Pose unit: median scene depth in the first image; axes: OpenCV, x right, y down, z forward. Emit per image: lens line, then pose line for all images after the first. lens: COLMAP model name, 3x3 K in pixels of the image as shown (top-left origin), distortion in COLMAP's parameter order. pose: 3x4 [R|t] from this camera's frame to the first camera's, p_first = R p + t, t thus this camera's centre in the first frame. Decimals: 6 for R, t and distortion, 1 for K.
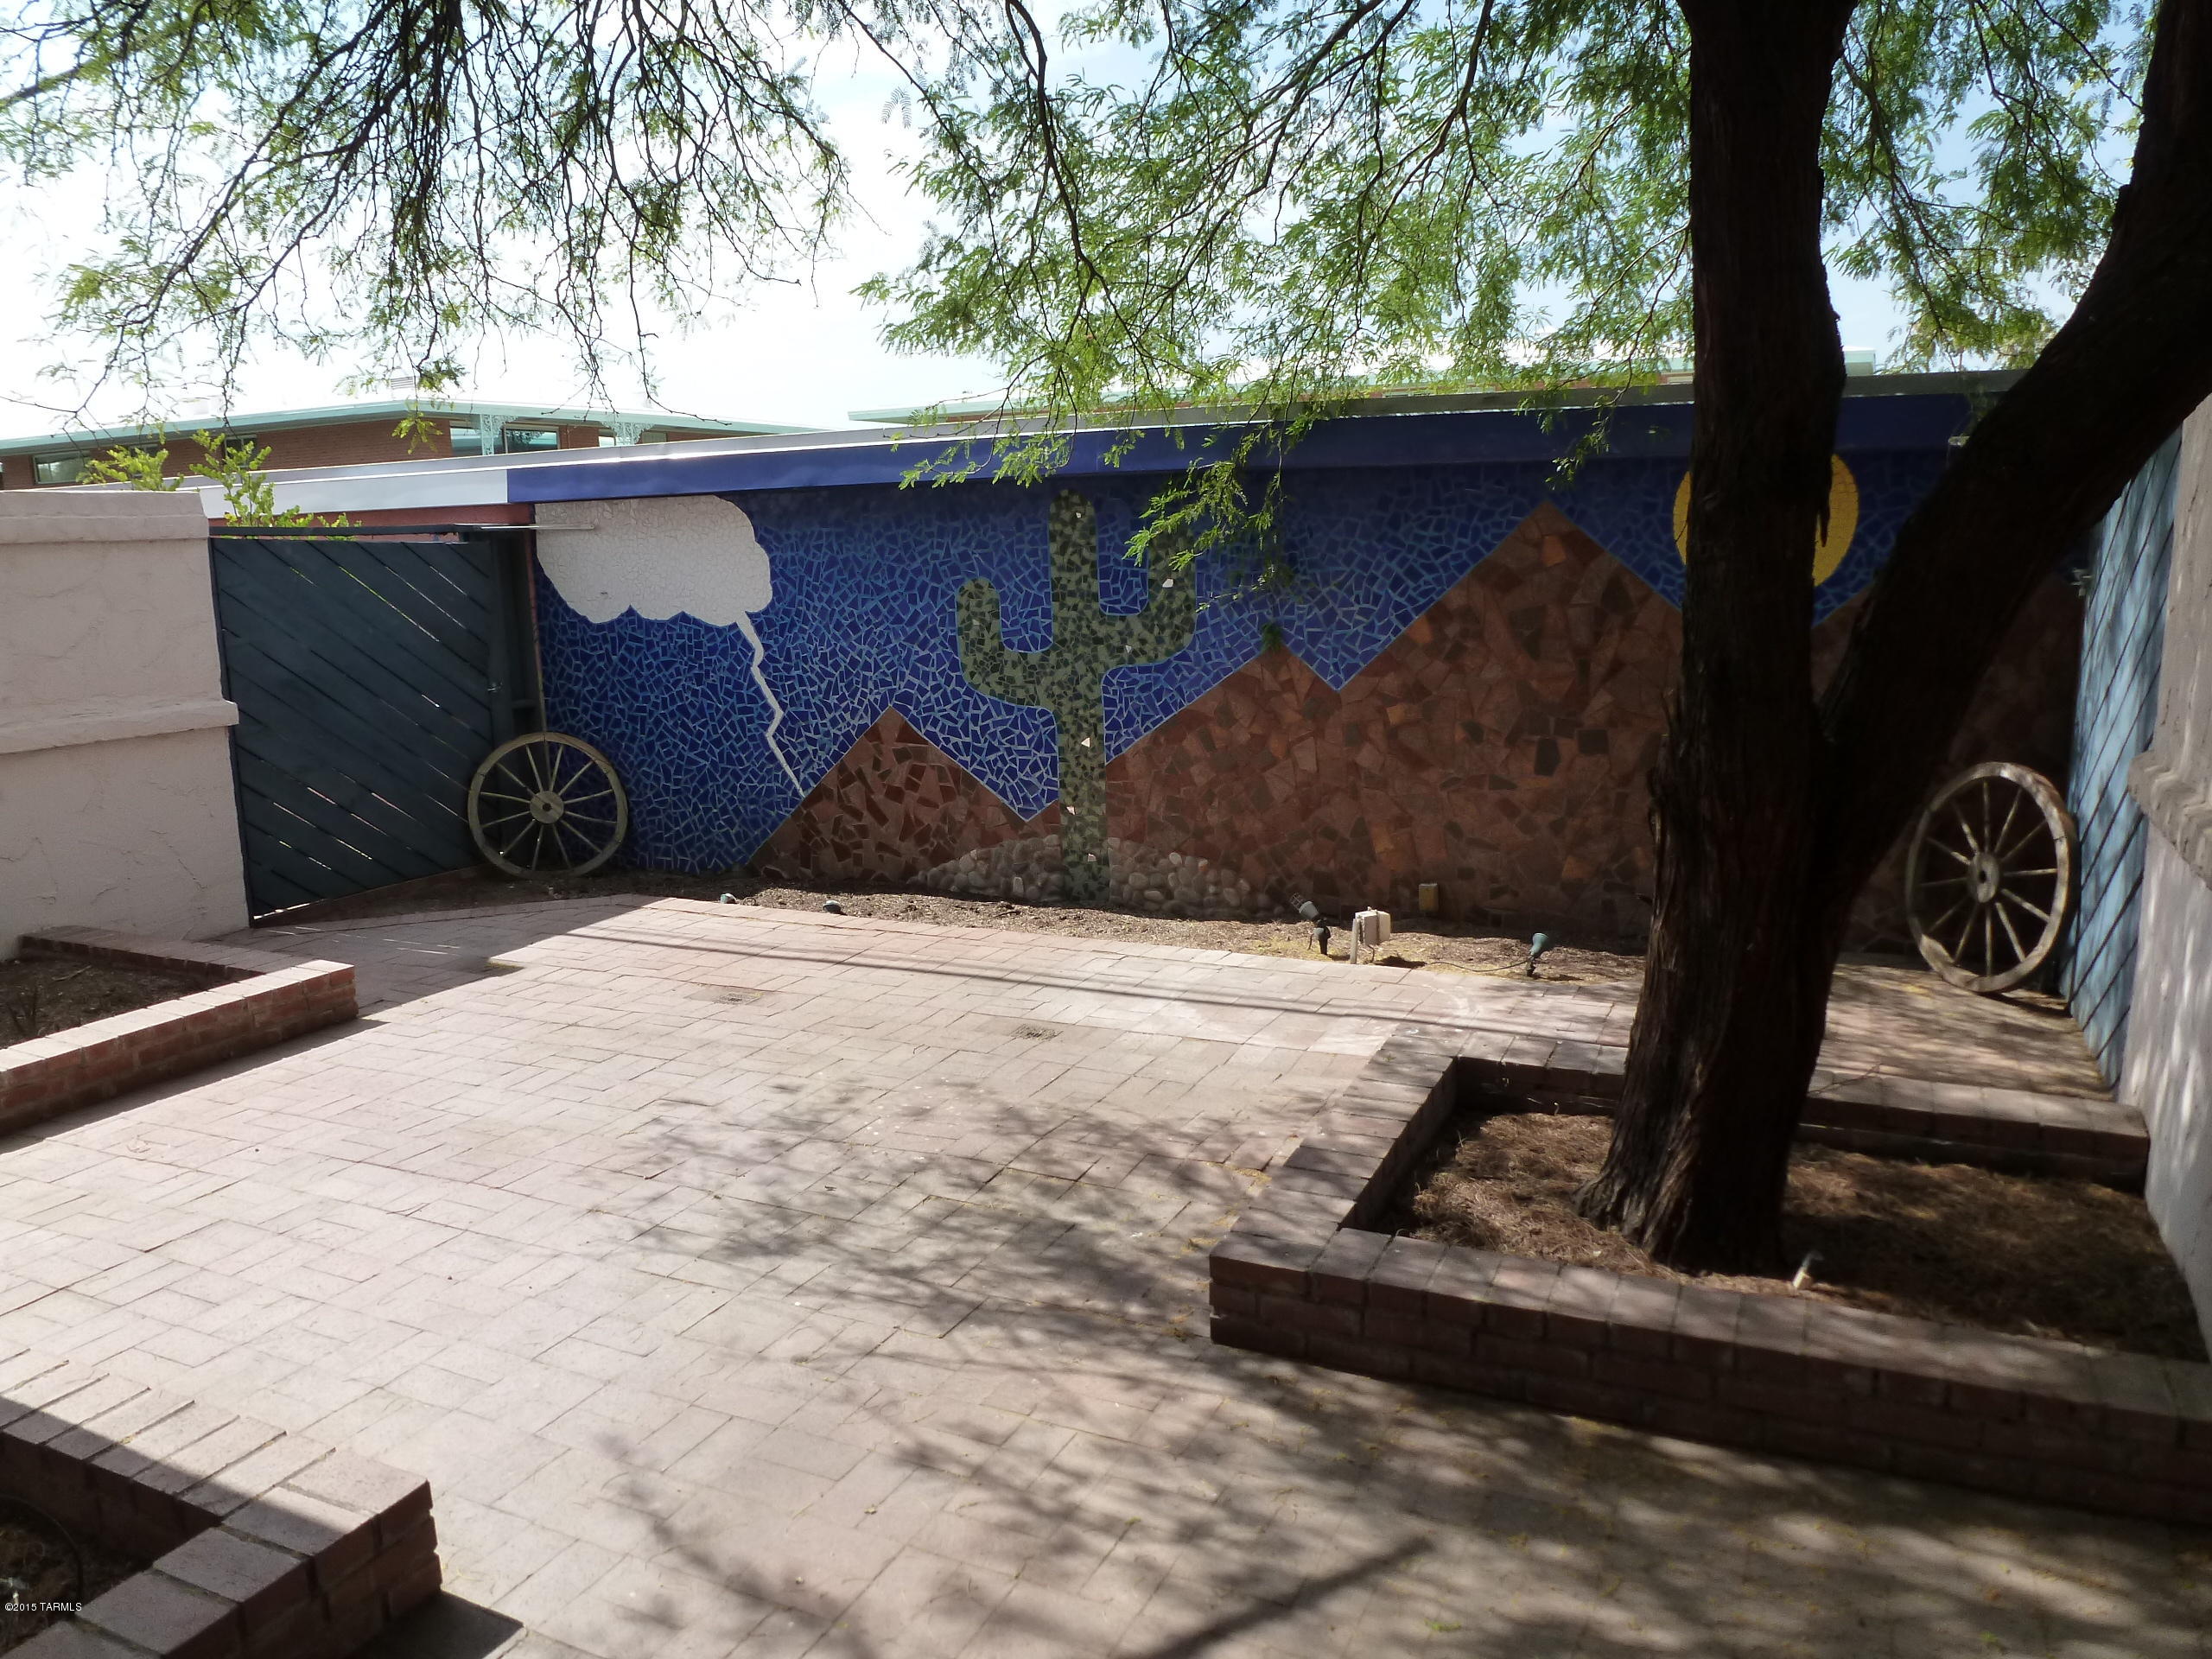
lens RADIAL K [[1586.7, 0, 1101.0], [0, 1586.7, 843.4], [0, 0, 1]] dist [-0.055680, 0.007147]
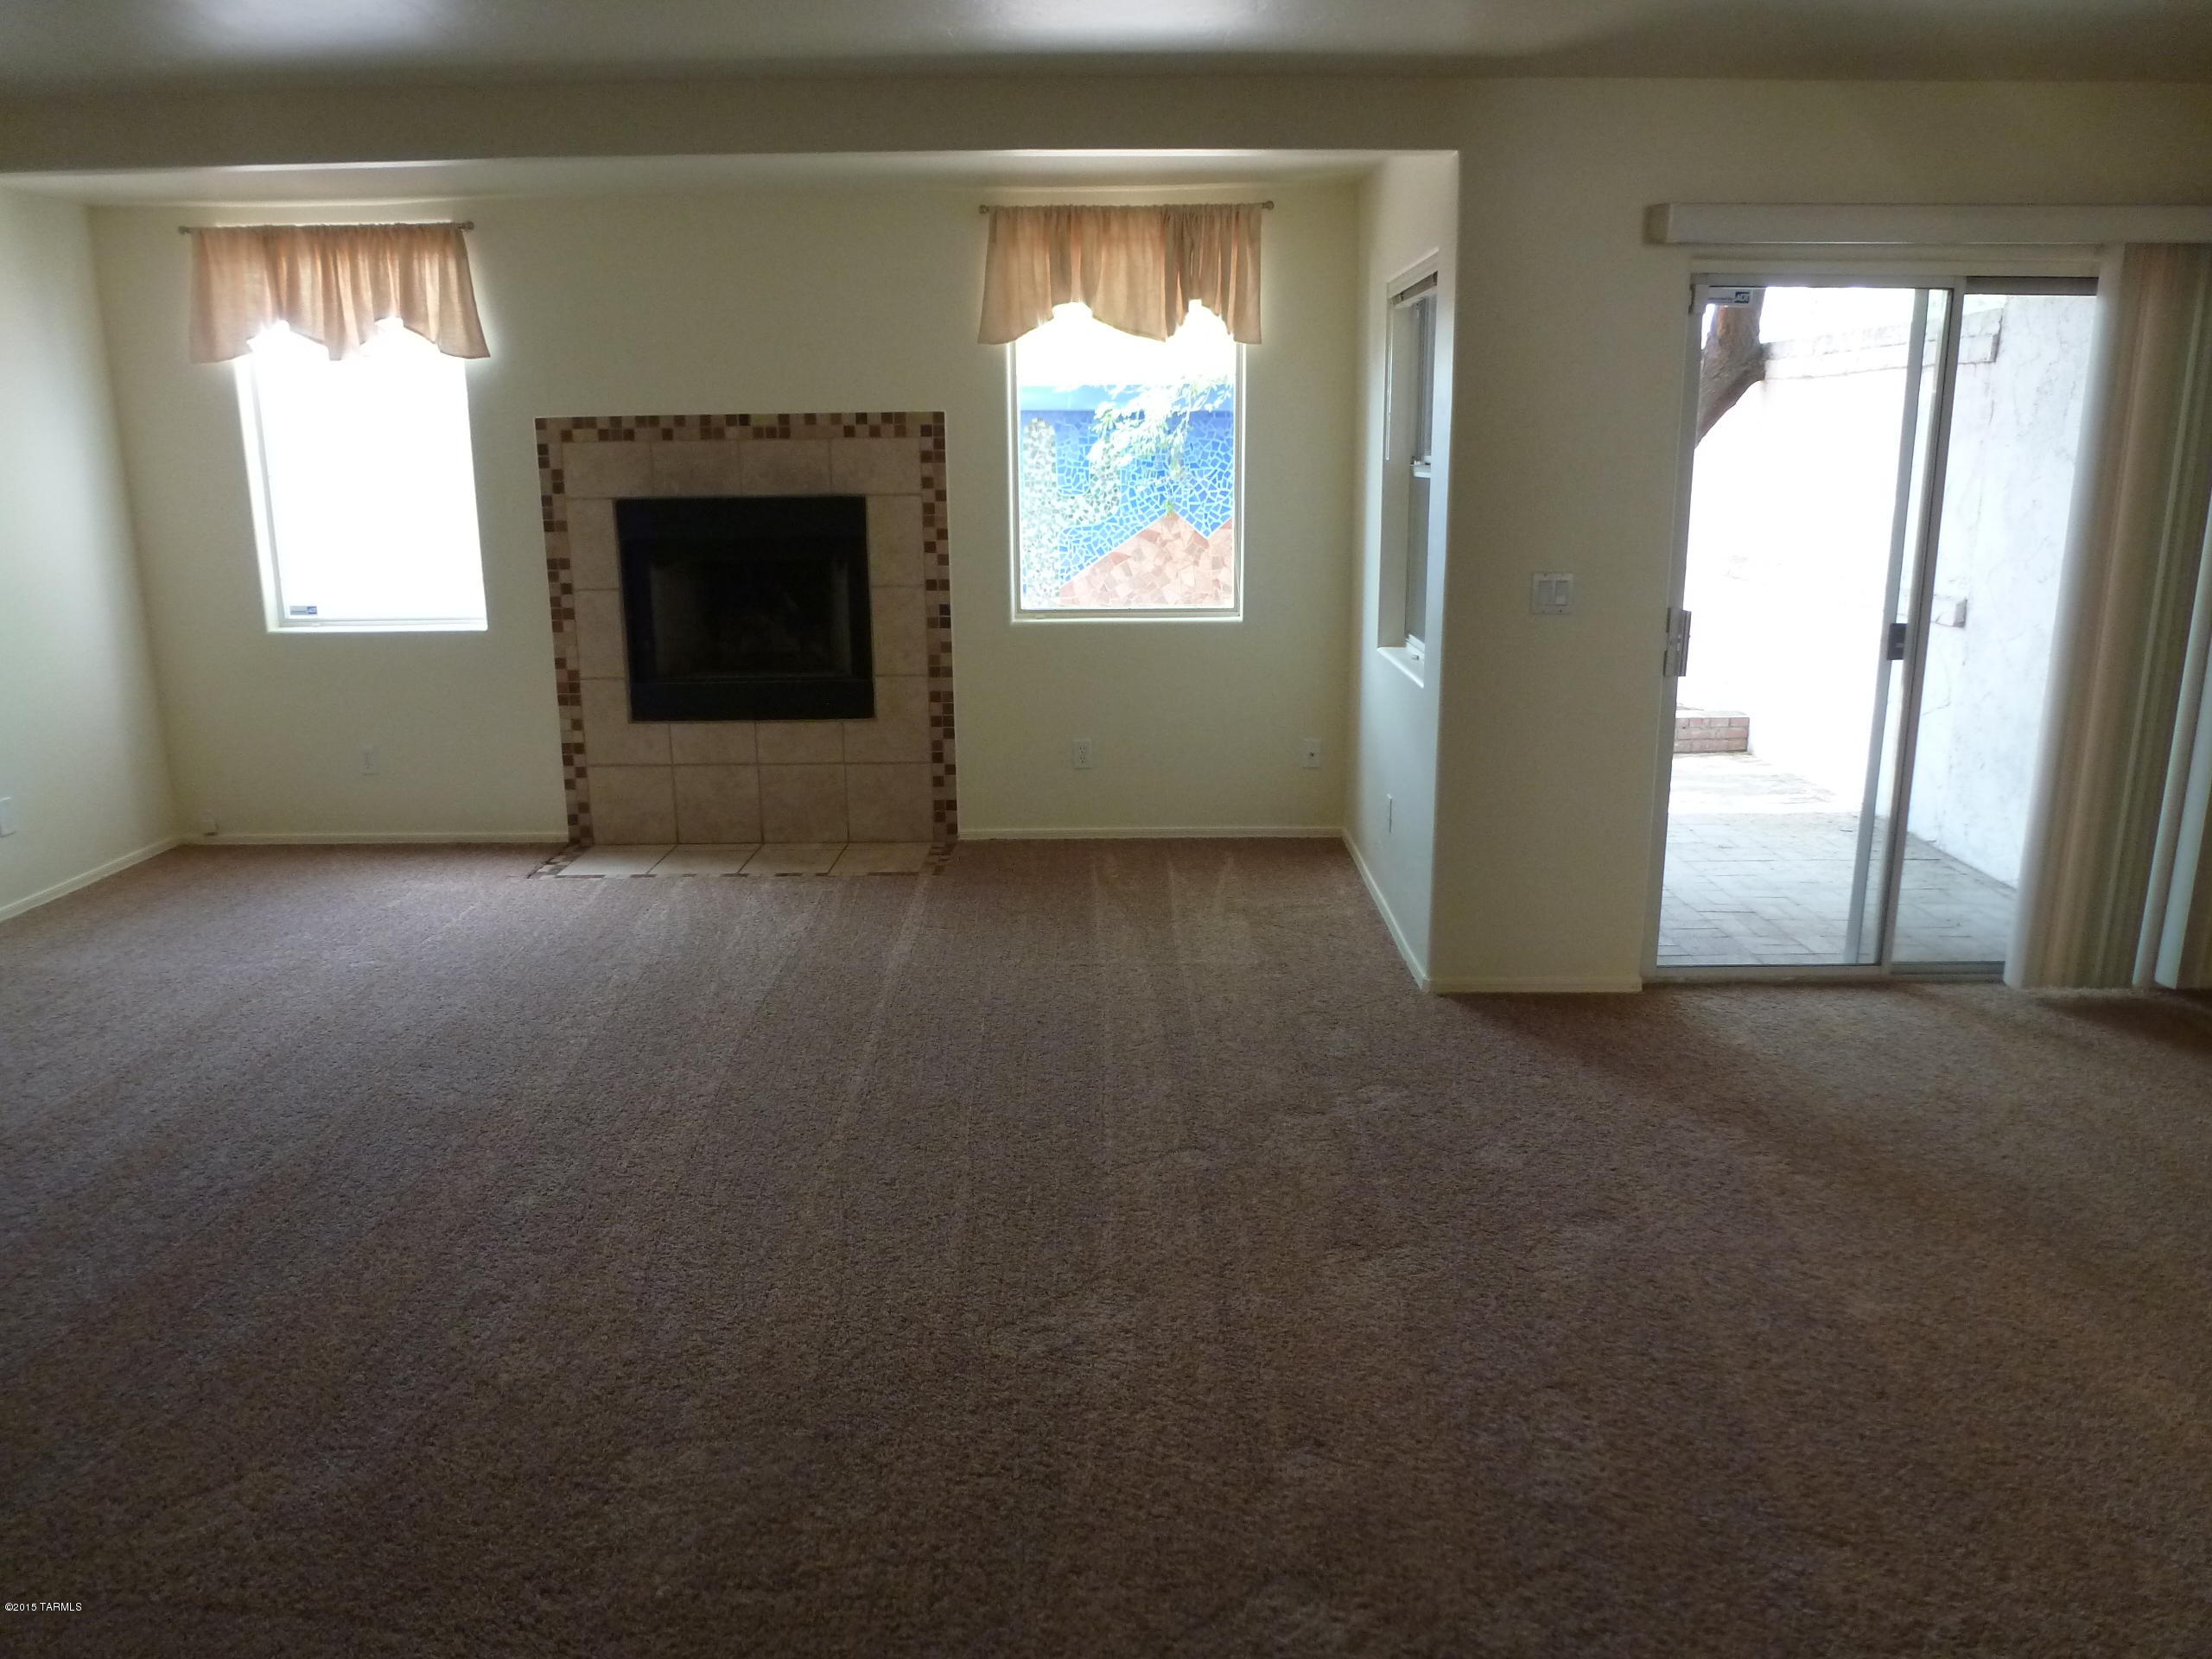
lens RADIAL K [[1586.7, 0, 1108.7], [0, 1586.7, 839.8], [0, 0, 1]] dist [-0.055680, 0.007147]
pose [[0.914709, -0.081426, 0.395825, -0.638156], [0.061282, 0.996111, 0.063296, 0.112842], [-0.399440, -0.033641, 0.916142, -0.547517]]
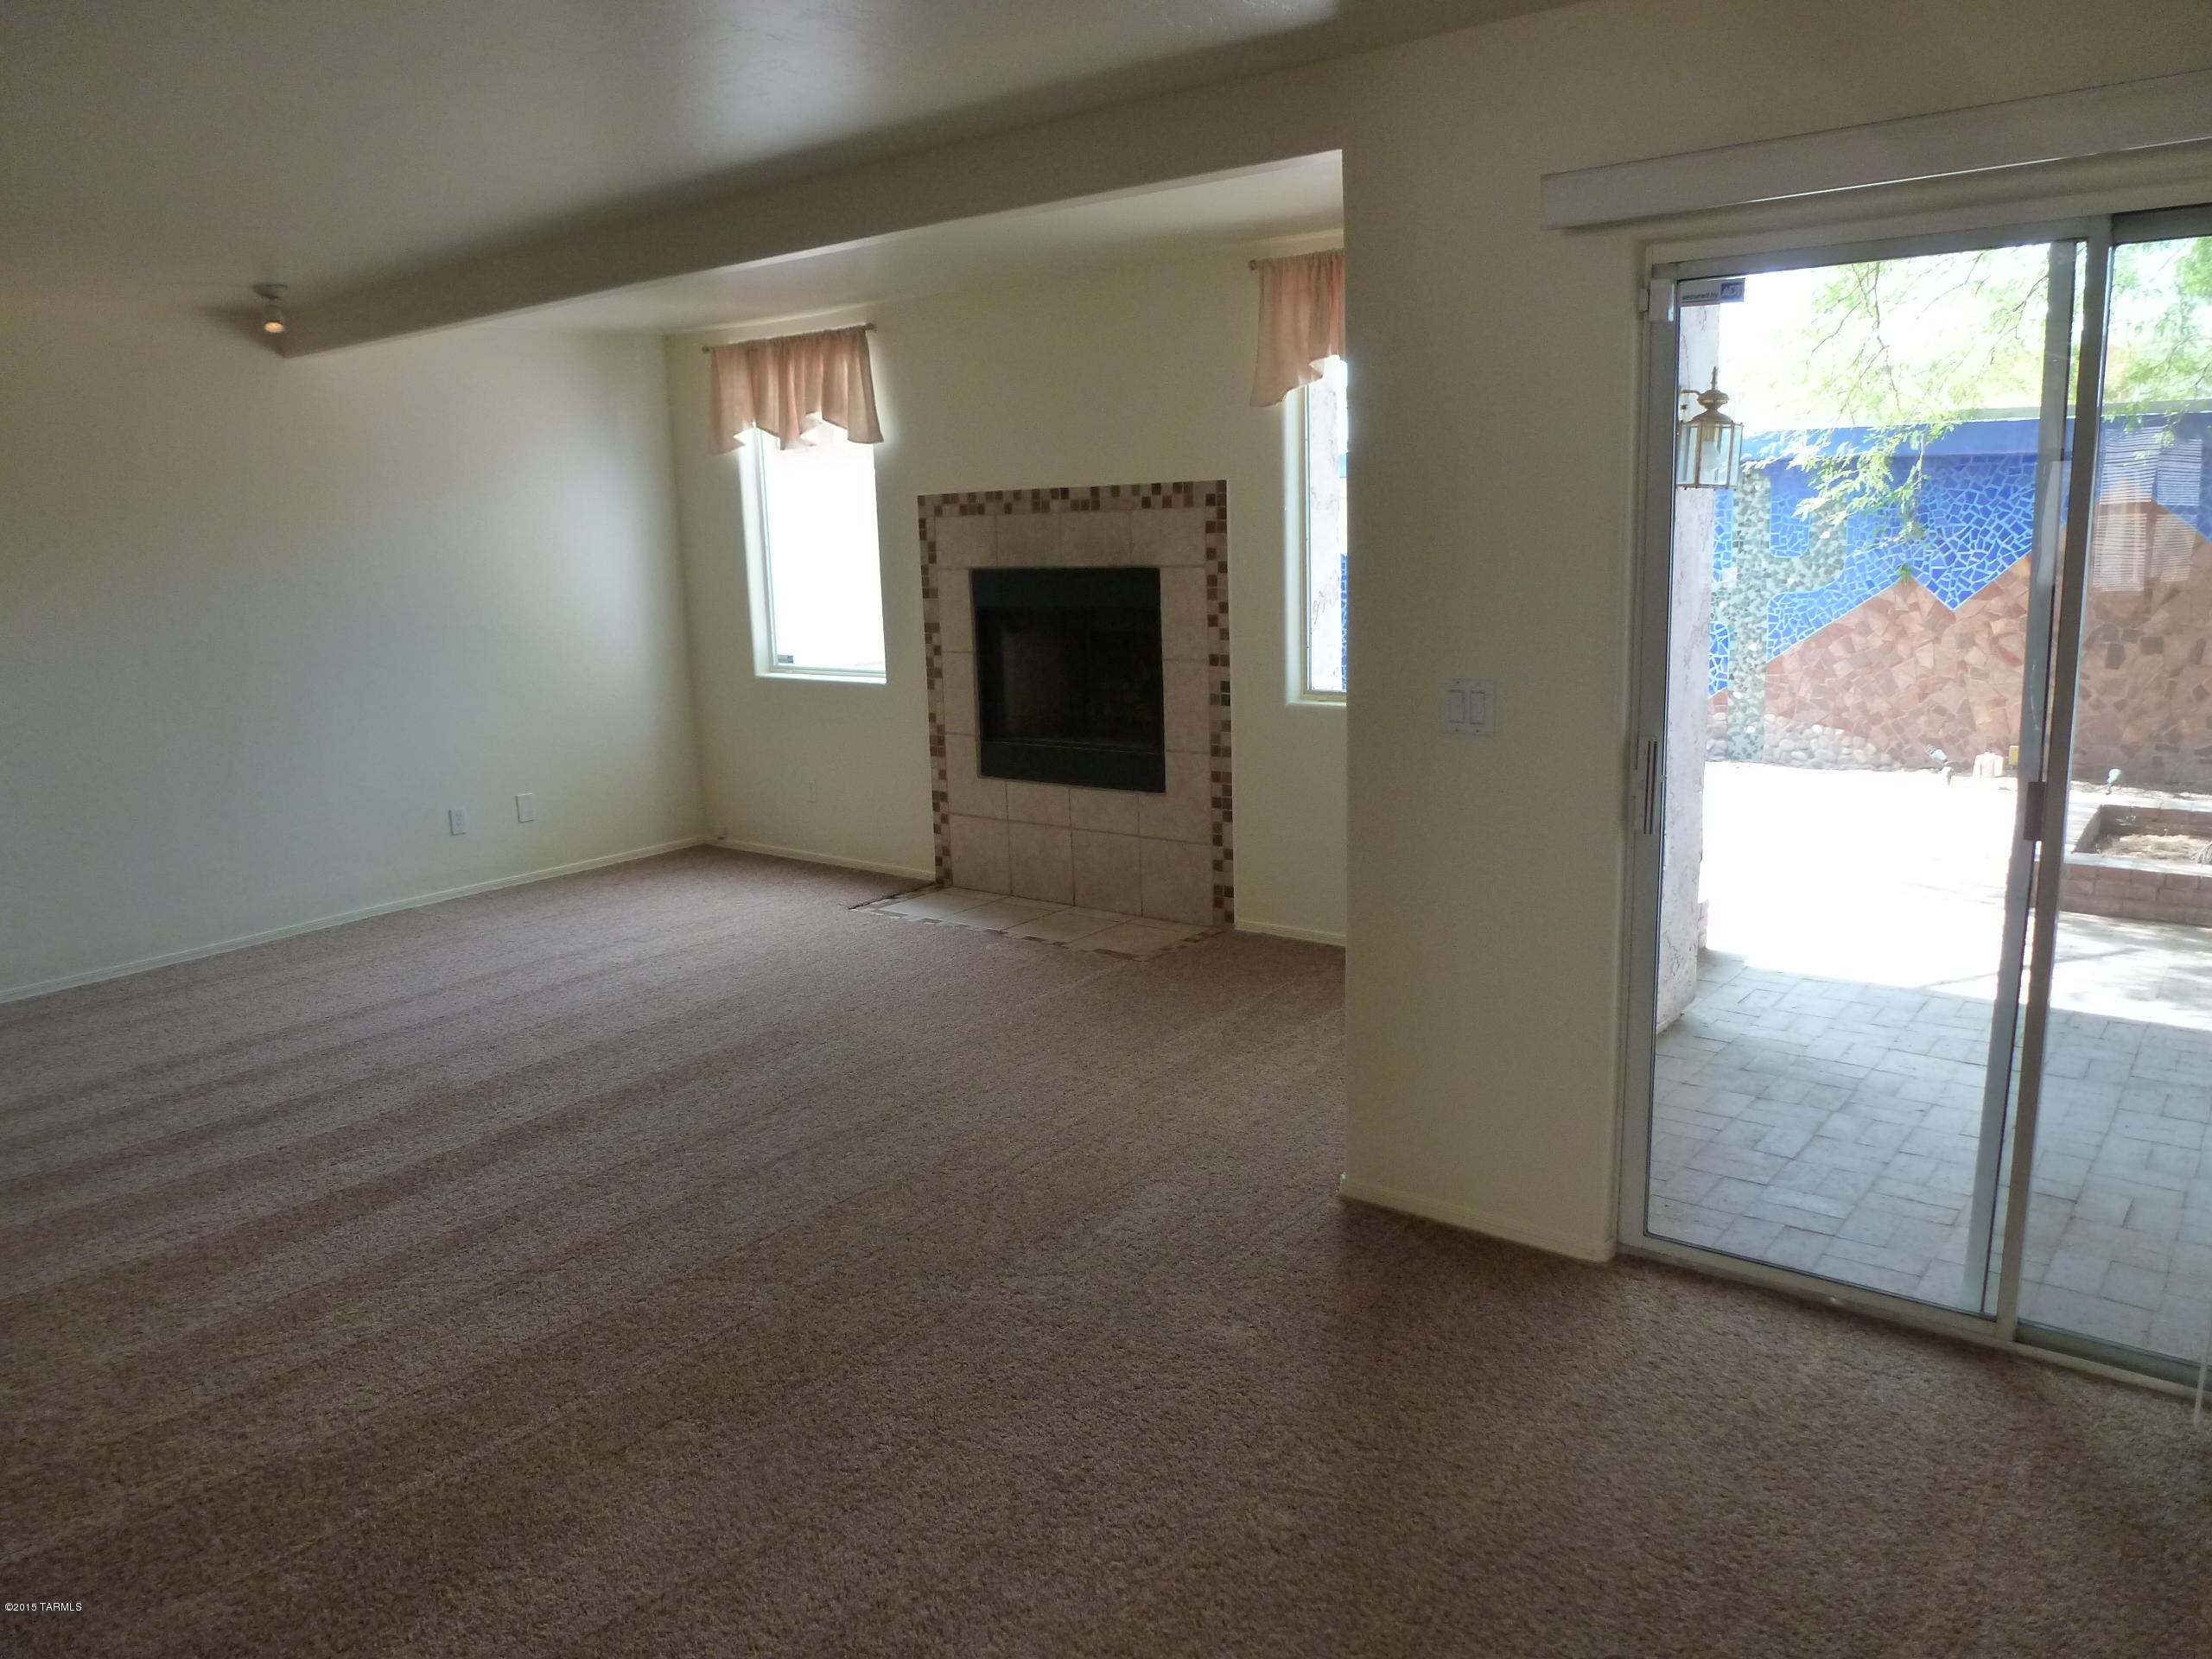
lens RADIAL K [[1586.7, 0, 1098.2], [0, 1586.7, 839.6], [0, 0, 1]] dist [-0.055680, 0.007147]
pose [[0.969019, 0.041222, -0.243523, -0.235036], [-0.036335, 0.999039, 0.024531, 0.098770], [0.244300, -0.014923, 0.969585, -0.530048]]
